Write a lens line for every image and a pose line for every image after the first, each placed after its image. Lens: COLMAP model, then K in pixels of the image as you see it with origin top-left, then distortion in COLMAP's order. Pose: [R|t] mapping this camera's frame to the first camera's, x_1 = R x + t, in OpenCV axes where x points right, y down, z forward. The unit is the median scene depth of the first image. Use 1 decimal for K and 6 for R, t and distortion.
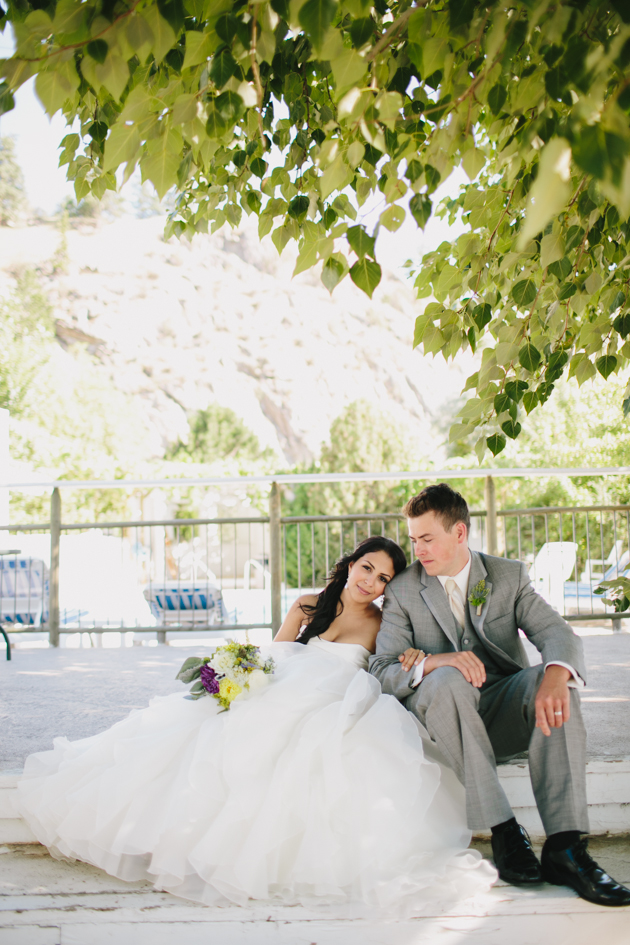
lens RADIAL K [[905.7, 0, 315.0], [0, 905.7, 472.5], [0, 0, 1]] dist [-0.087623, 0.029370]
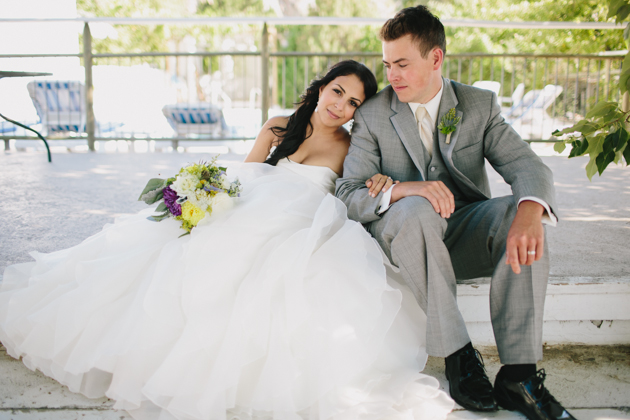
lens RADIAL K [[627.0, 0, 315.0], [0, 627.0, 210.0], [0, 0, 1]] dist [-0.121413, 0.379046]
pose [[0.999243, 0.028047, 0.026960, 0.018083], [-0.034504, 0.959039, 0.281166, 0.039868], [-0.017970, -0.281884, 0.959280, 0.319031]]
